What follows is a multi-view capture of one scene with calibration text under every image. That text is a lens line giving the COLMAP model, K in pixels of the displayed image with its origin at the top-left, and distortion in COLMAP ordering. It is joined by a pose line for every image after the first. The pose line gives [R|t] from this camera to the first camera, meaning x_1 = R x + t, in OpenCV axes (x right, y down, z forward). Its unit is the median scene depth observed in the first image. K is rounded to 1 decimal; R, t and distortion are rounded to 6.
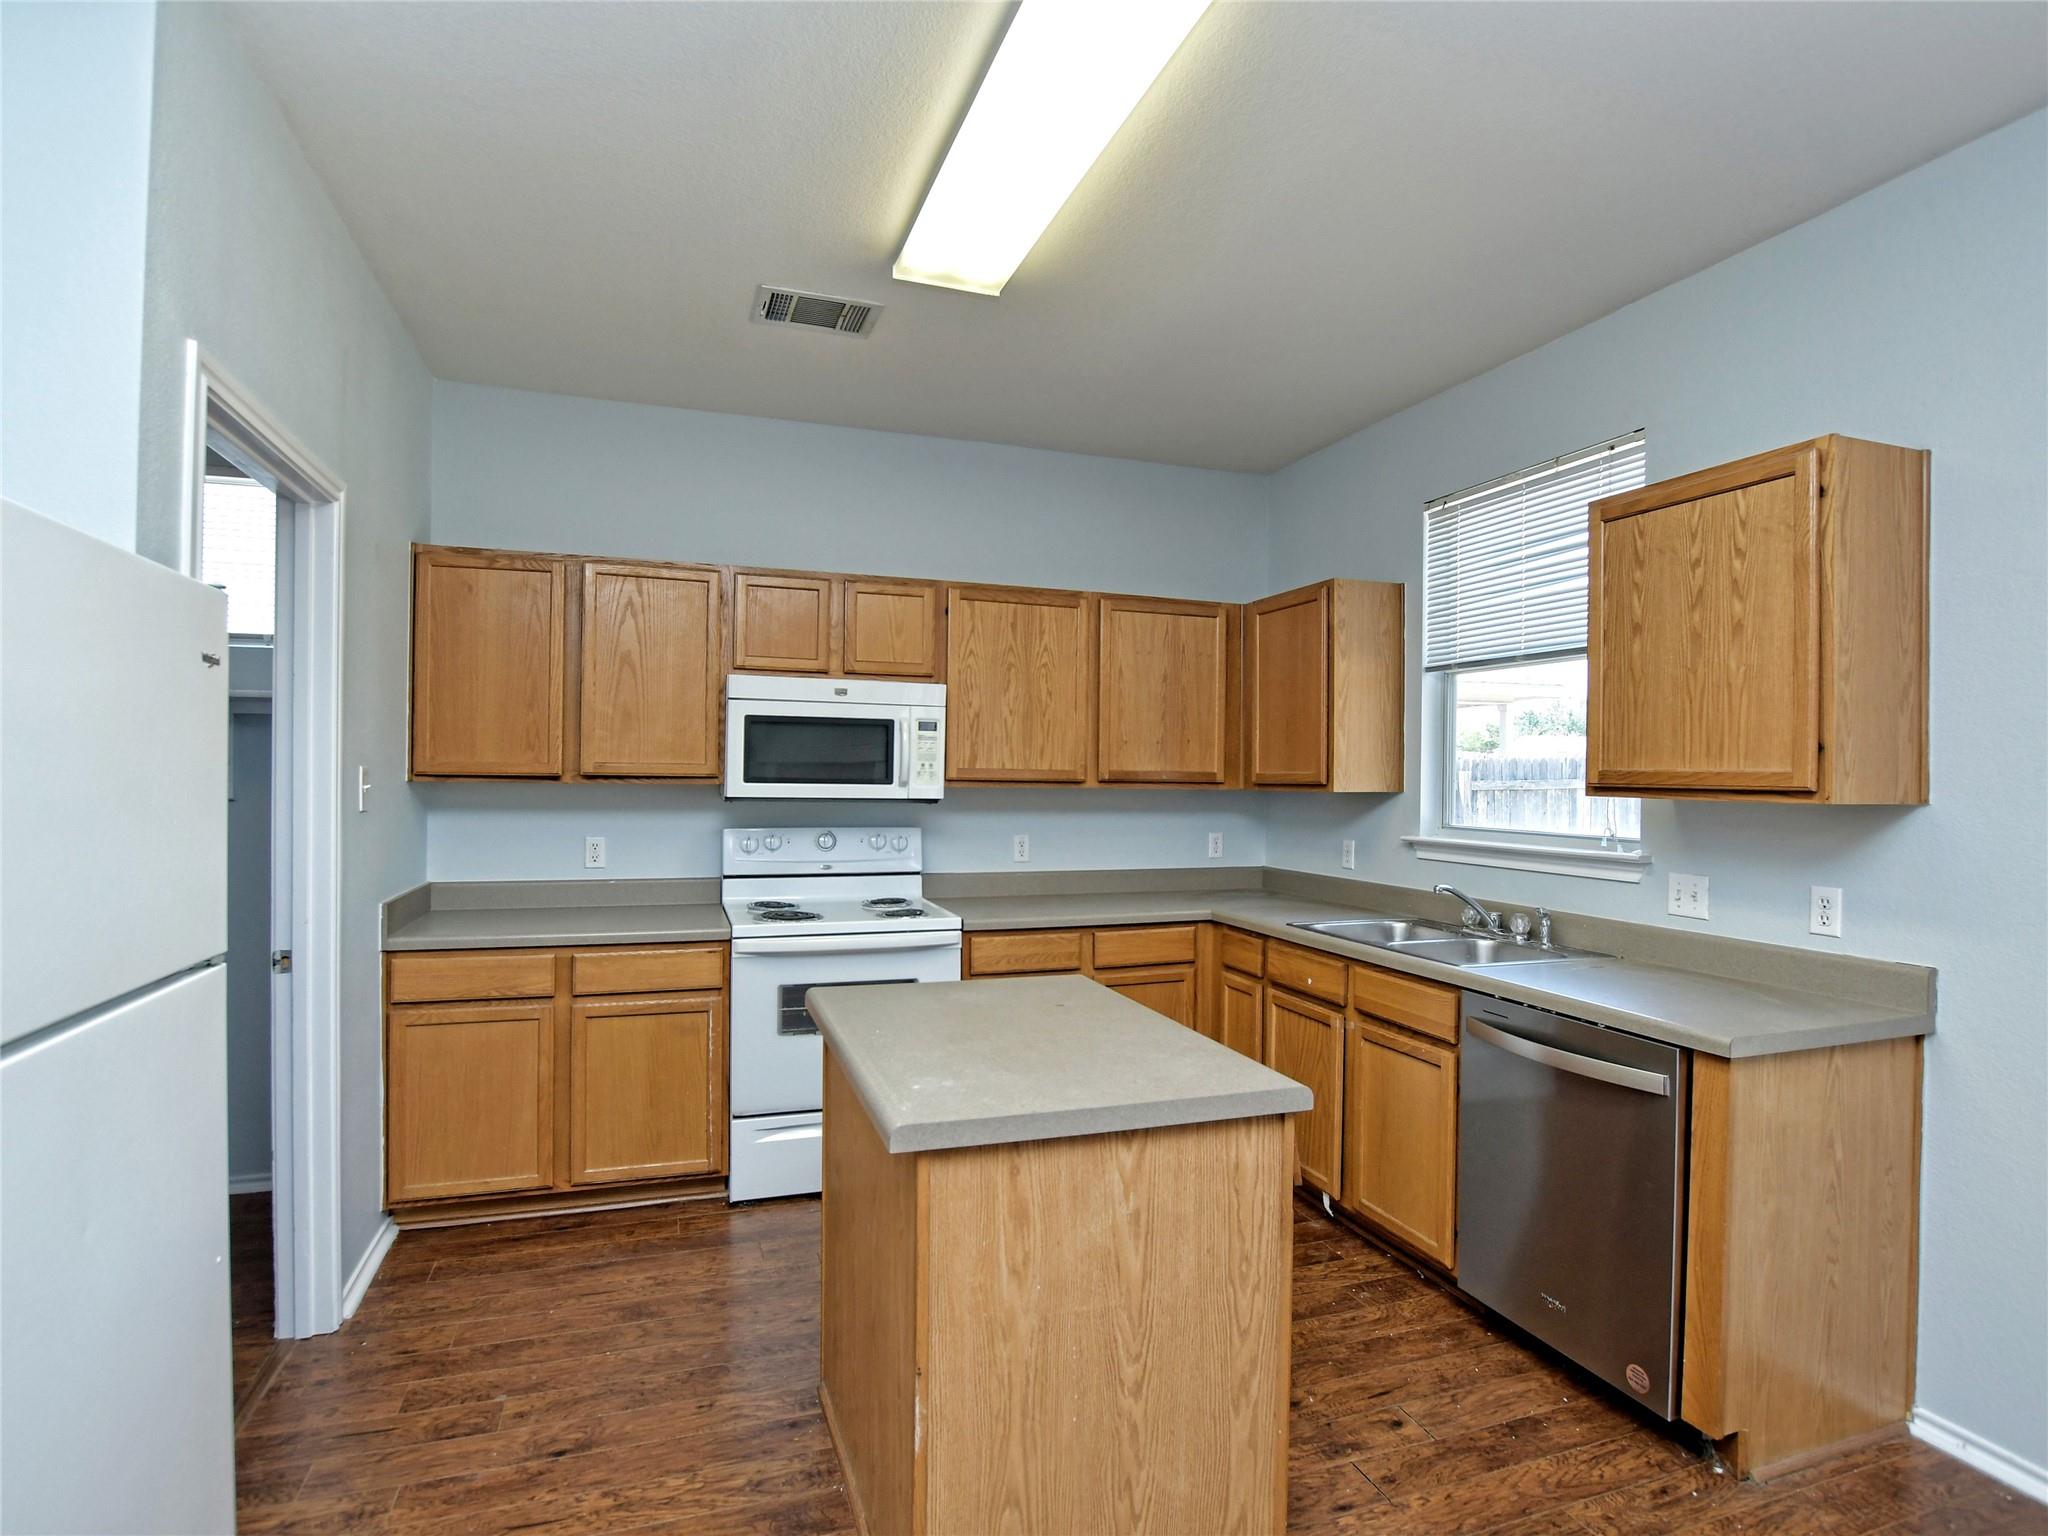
lens RADIAL K [[1027.4, 0, 1024.0], [0, 1027.4, 768.0], [0, 0, 1]] dist [-0.044257, -0.000416]
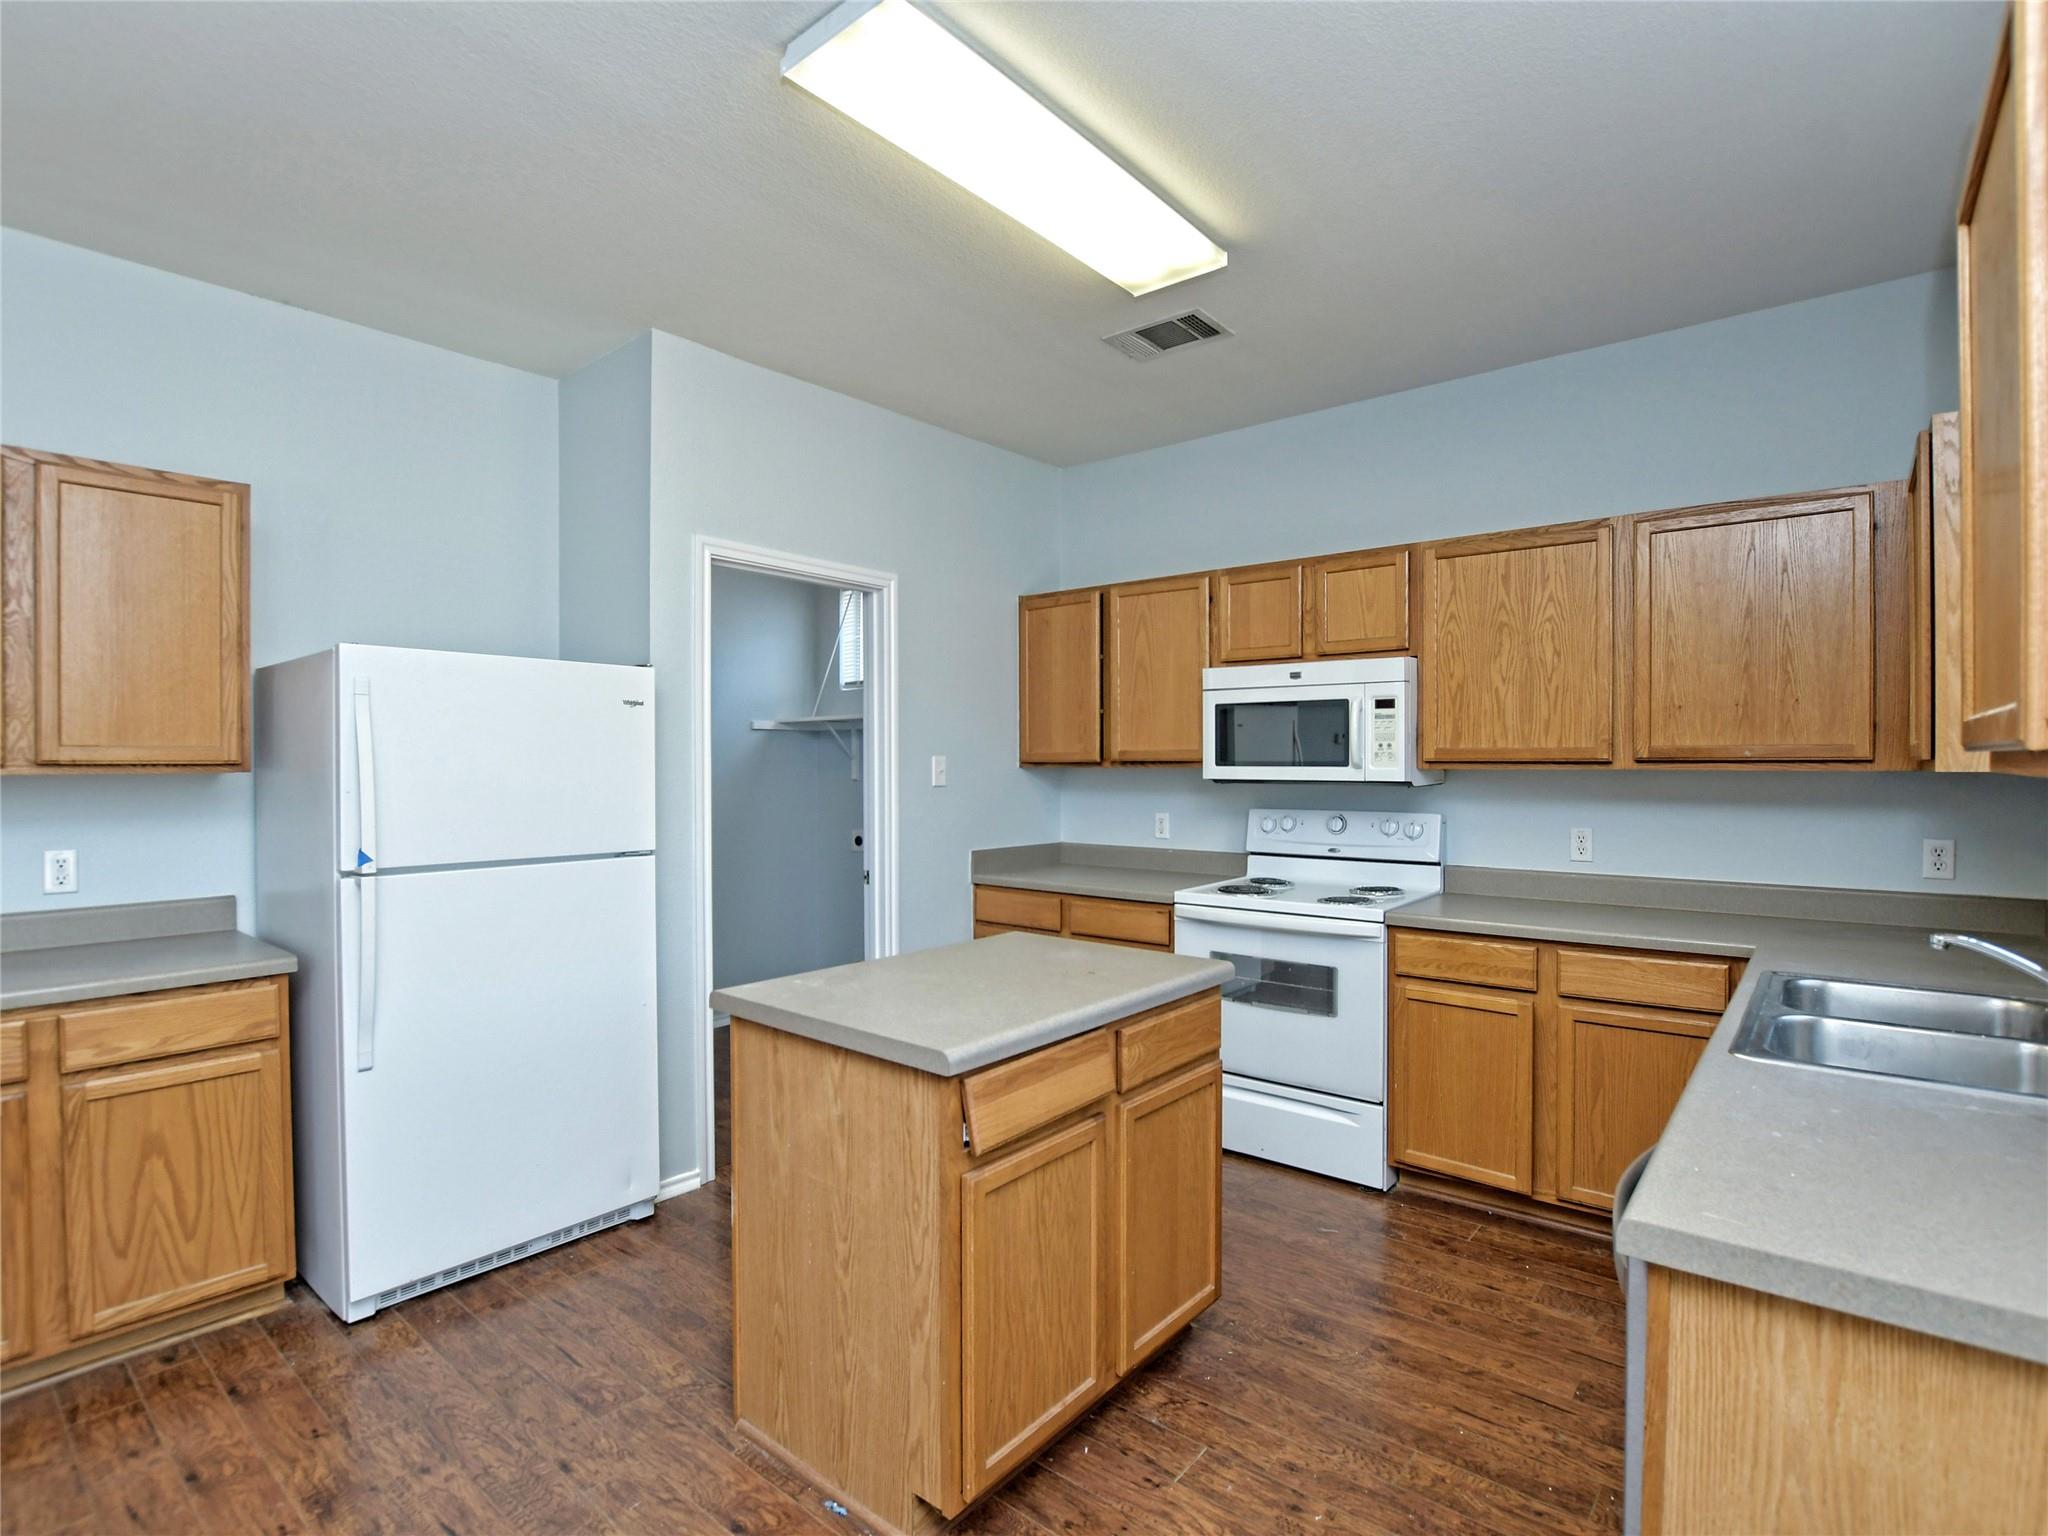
lens RADIAL K [[1027.4, 0, 1024.0], [0, 1027.4, 768.0], [0, 0, 1]] dist [-0.044257, -0.000416]
pose [[0.514891, -0.008101, -0.857217, 0.561923], [0.015563, 0.999879, -0.000100, 0.013274], [0.857114, -0.013289, 0.514955, 0.255024]]
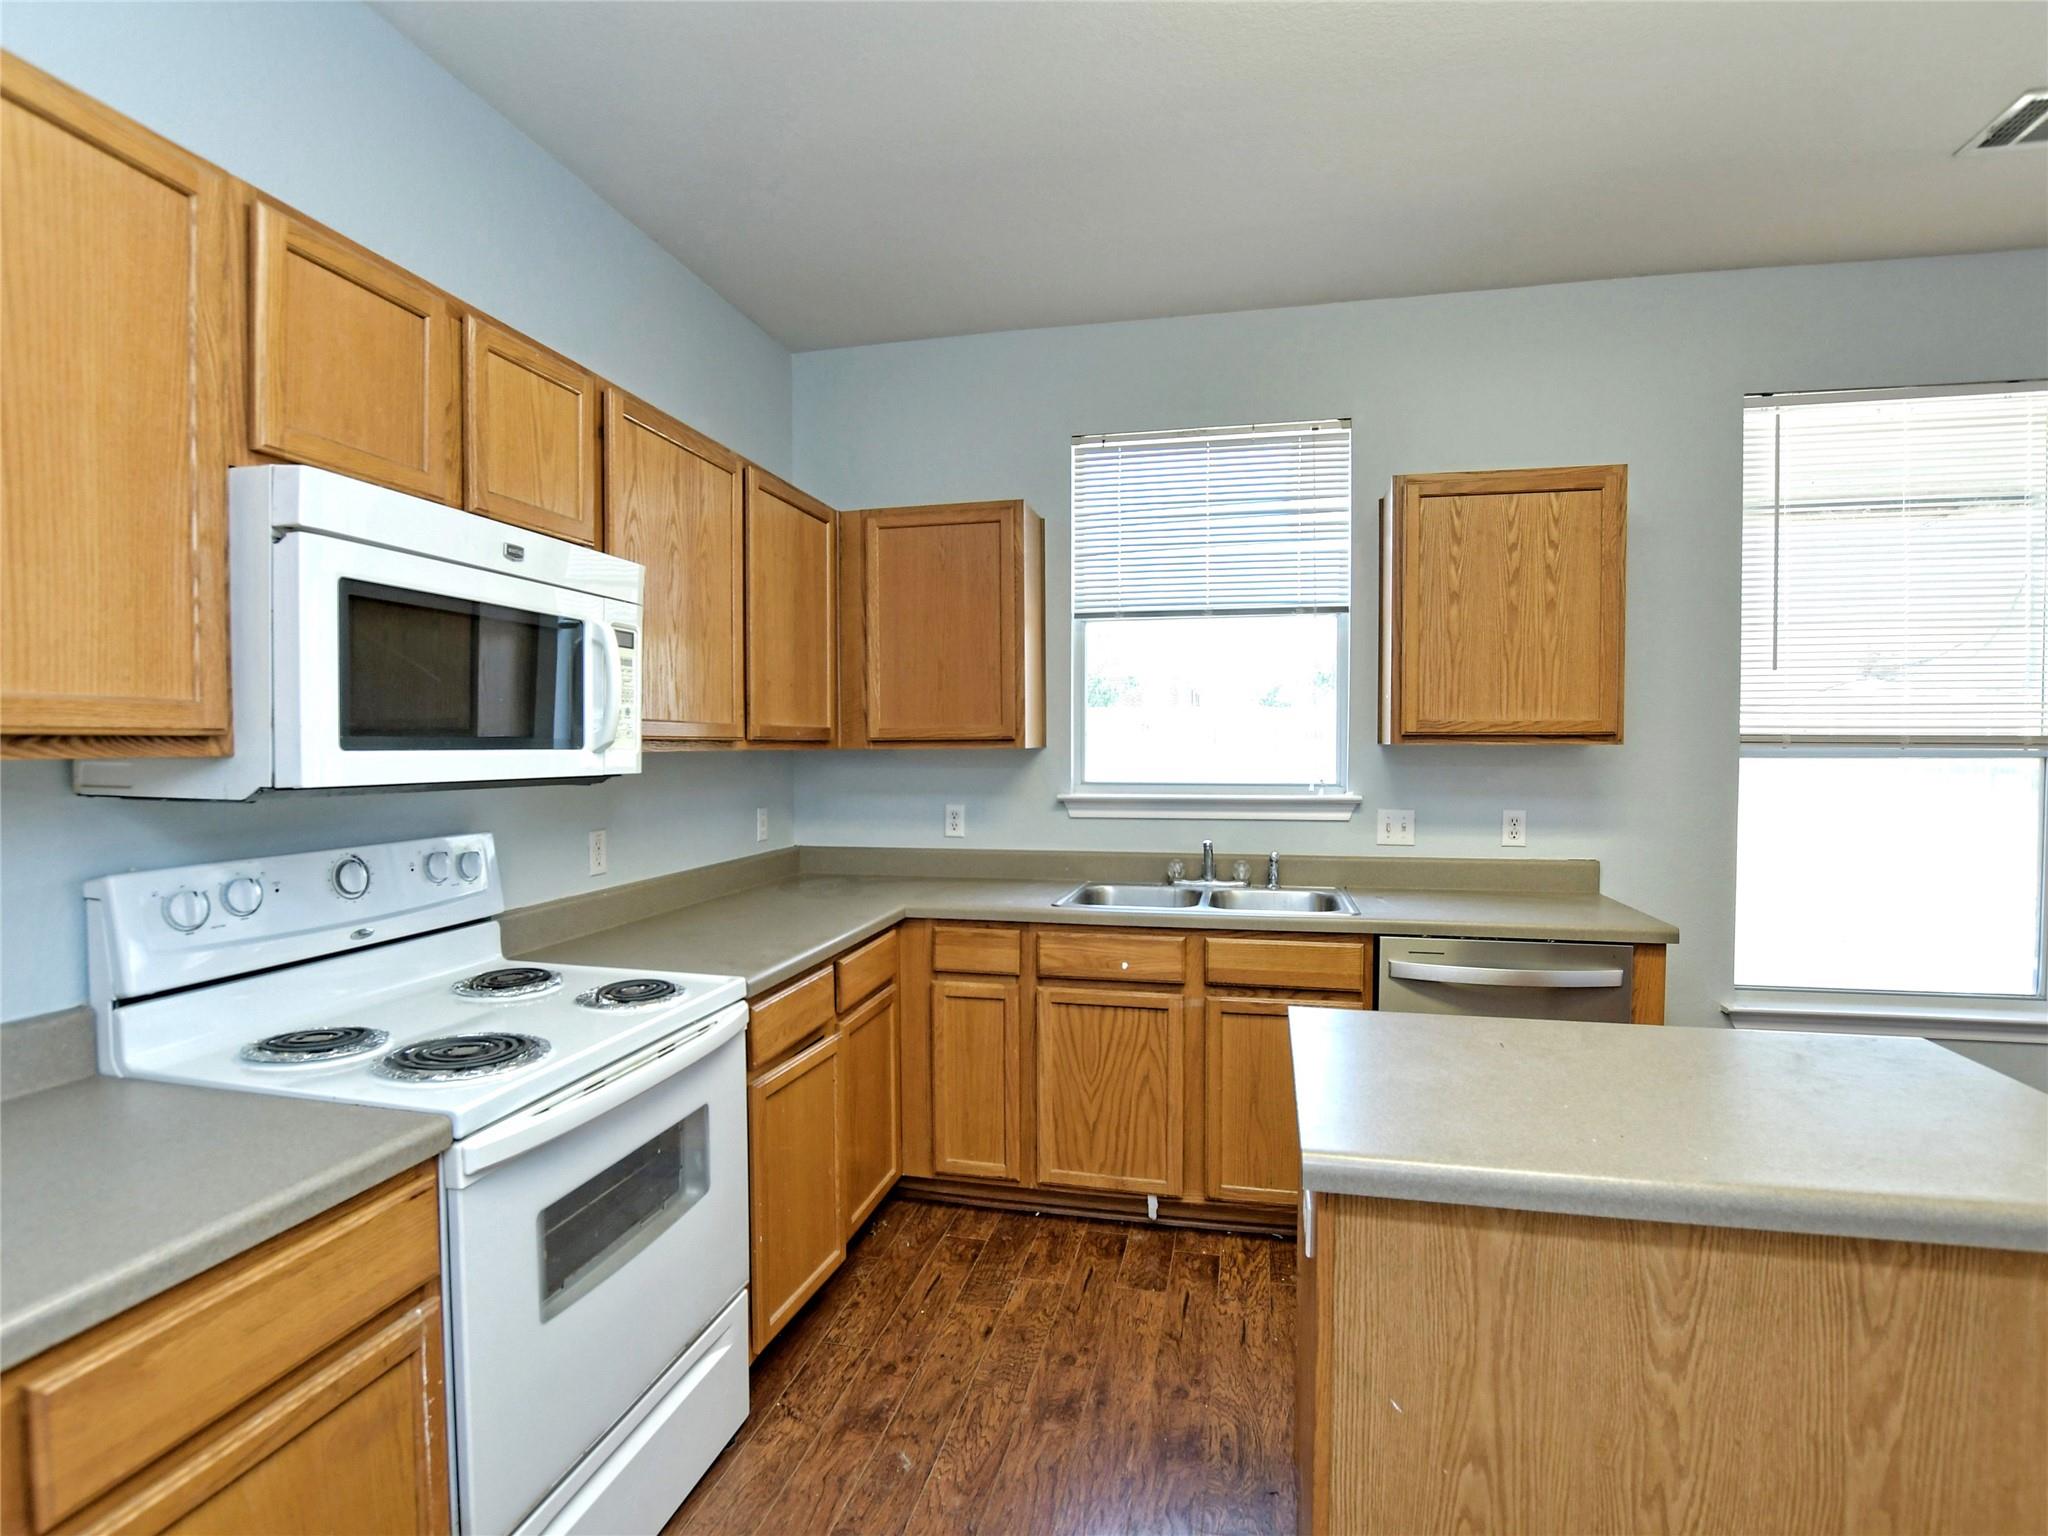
lens RADIAL K [[1027.4, 0, 1024.0], [0, 1027.4, 768.0], [0, 0, 1]] dist [-0.044257, -0.000416]
pose [[0.536777, -0.034337, 0.843025, -0.457767], [0.004545, 0.999275, 0.037806, 0.007749], [-0.843712, -0.016462, 0.536543, 0.566646]]
